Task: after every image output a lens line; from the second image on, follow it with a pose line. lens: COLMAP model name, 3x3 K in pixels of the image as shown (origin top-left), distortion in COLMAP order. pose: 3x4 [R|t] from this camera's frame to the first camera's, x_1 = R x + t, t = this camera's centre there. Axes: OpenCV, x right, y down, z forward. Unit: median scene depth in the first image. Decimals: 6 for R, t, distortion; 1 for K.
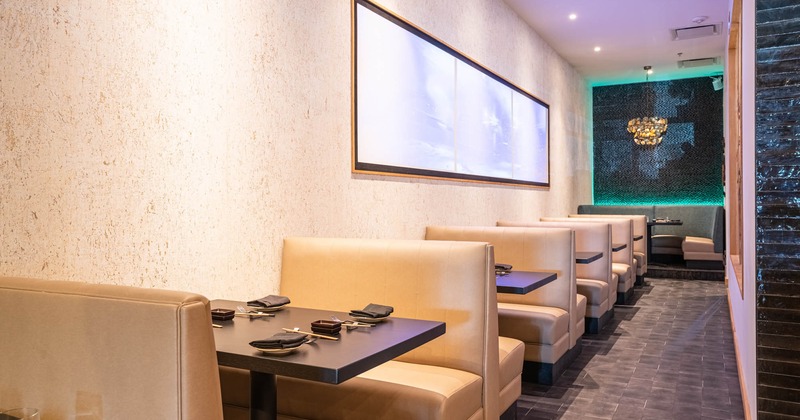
lens RADIAL K [[601.7, 0, 400.0], [0, 601.7, 210.0], [0, 0, 1]] dist [-0.008368, -0.002635]
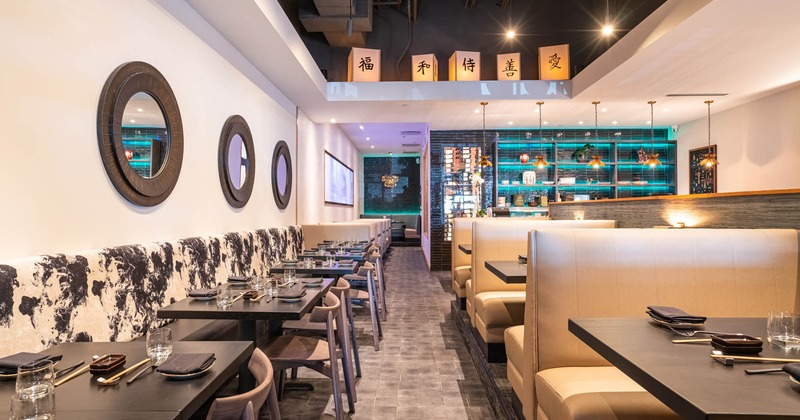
lens RADIAL K [[475.3, 0, 400.0], [0, 475.3, 210.0], [0, 0, 1]] dist [-0.000008, -0.000023]
pose [[0.896860, 0.006330, 0.442269, -0.334196], [0.002053, 0.999827, -0.018473, 0.007842], [-0.442310, 0.017476, 0.896692, -0.594448]]
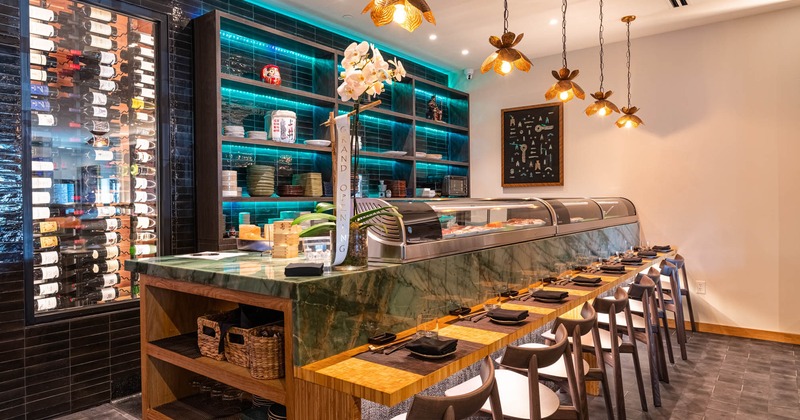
lens RADIAL K [[505.5, 0, 400.0], [0, 505.5, 210.0], [0, 0, 1]] dist [-0.001778, -0.000420]
pose [[0.187731, -0.009833, 0.982171, 0.161511], [0.021772, 0.999746, 0.005848, -0.017473], [-0.981979, 0.020286, 0.187898, 0.478953]]
